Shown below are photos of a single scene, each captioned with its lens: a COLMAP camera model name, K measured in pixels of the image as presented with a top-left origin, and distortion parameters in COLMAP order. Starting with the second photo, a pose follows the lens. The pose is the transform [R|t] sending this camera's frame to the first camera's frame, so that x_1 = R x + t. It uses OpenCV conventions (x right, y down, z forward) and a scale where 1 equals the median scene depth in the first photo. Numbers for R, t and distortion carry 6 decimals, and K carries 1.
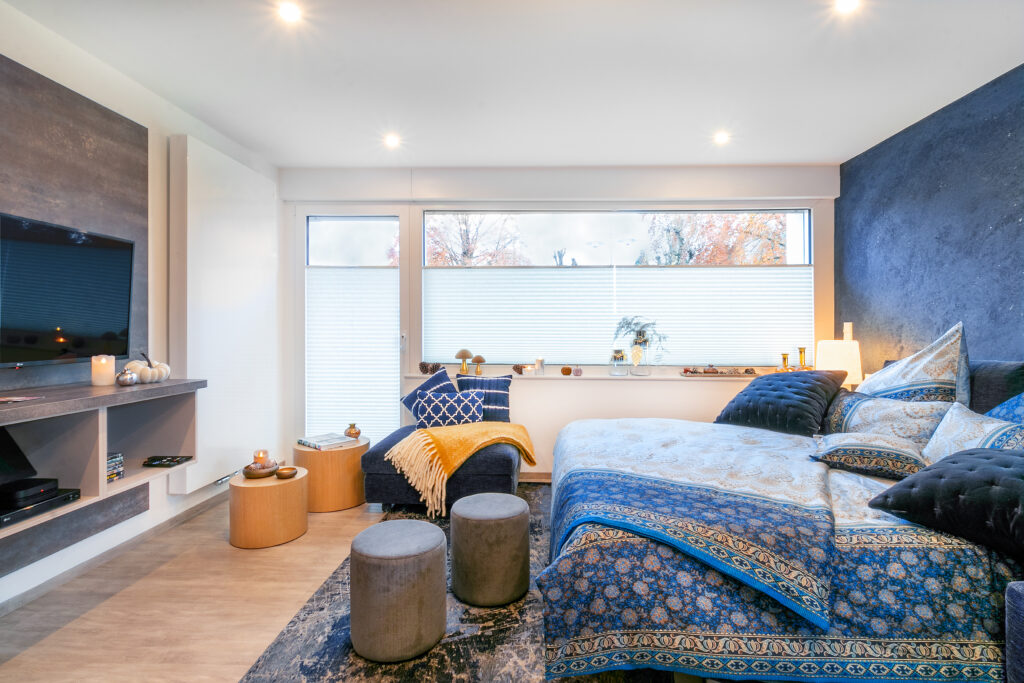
lens RADIAL K [[482.2, 0, 520.1], [0, 482.2, 327.1], [0, 0, 1]] dist [-0.001003, -0.000013]
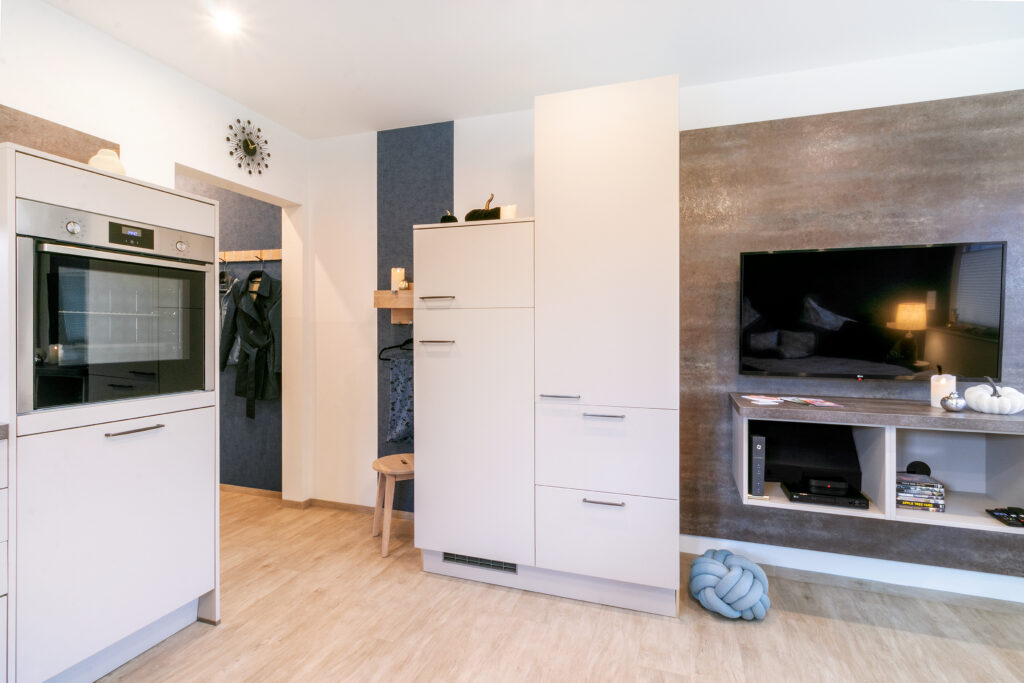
lens RADIAL K [[478.2, 0, 512.4], [0, 478.2, 338.8], [0, 0, 1]] dist [0.000320, -0.000038]
pose [[-0.273990, 0.011681, -0.961661, 0.214632], [-0.001853, 0.999918, 0.012674, -0.018744], [0.961731, 0.005255, -0.273946, 0.393154]]
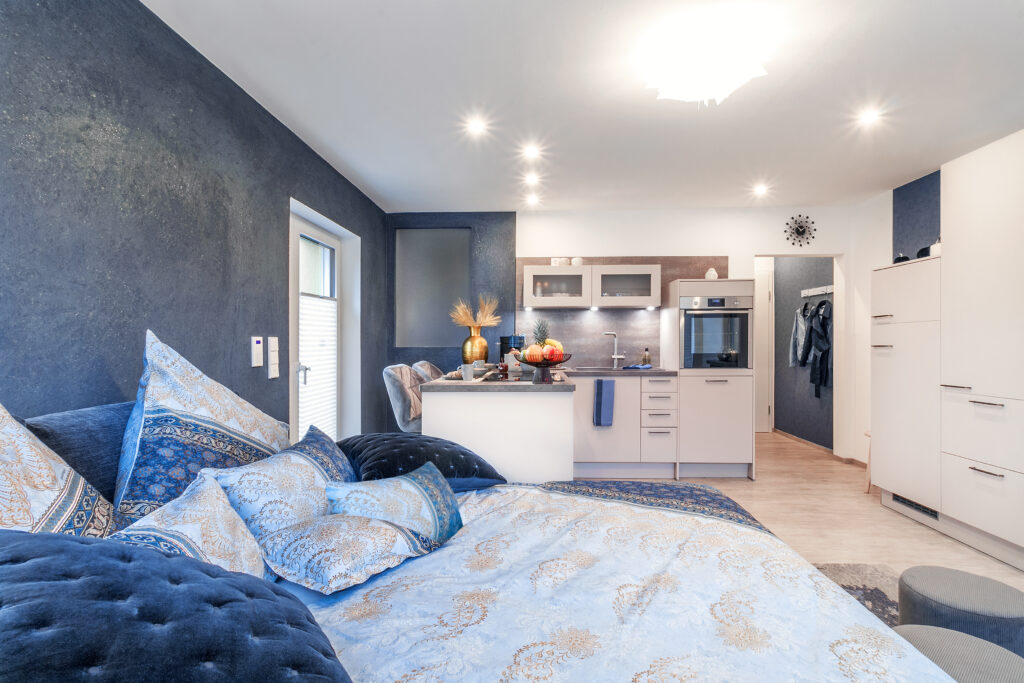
lens RADIAL K [[496.9, 0, 512.0], [0, 496.9, 341.5], [0, 0, 1]] dist [-0.000406, -0.000314]
pose [[-0.999984, 0.002980, 0.004803, 0.417043], [0.002946, 0.999970, -0.007105, -0.007567], [-0.004824, -0.007091, -0.999963, 1.418236]]
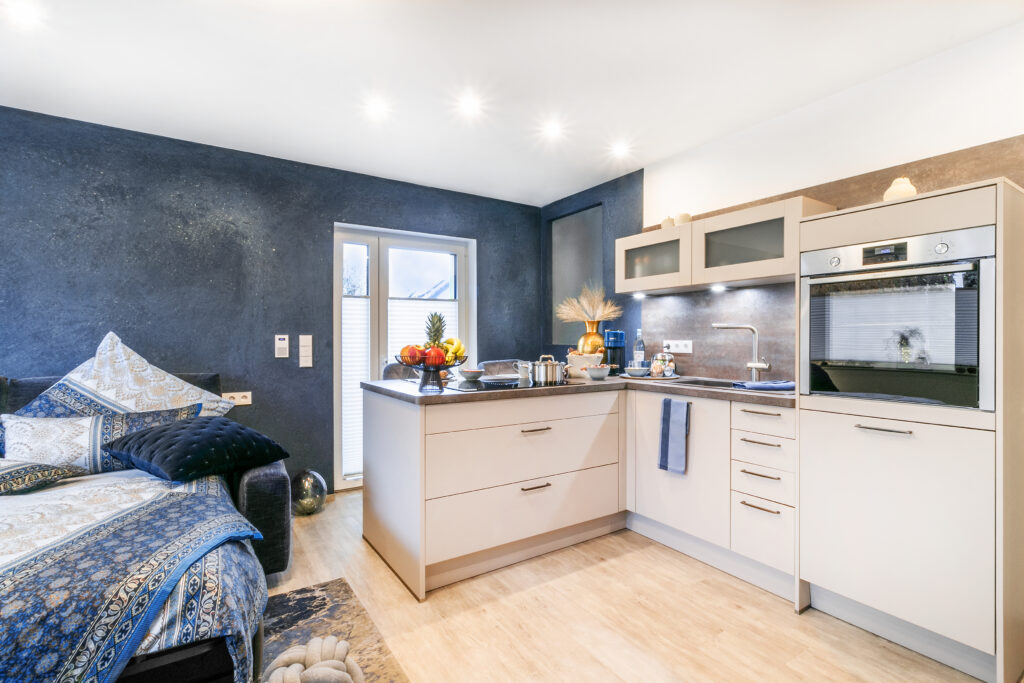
lens RADIAL K [[478.2, 0, 512.4], [0, 478.2, 338.8], [0, 0, 1]] dist [0.000320, -0.000038]
pose [[-0.582209, -0.000166, 0.813039, -0.544439], [-0.005432, 0.999978, -0.003685, -0.015030], [-0.813021, -0.006561, -0.582197, 0.598309]]
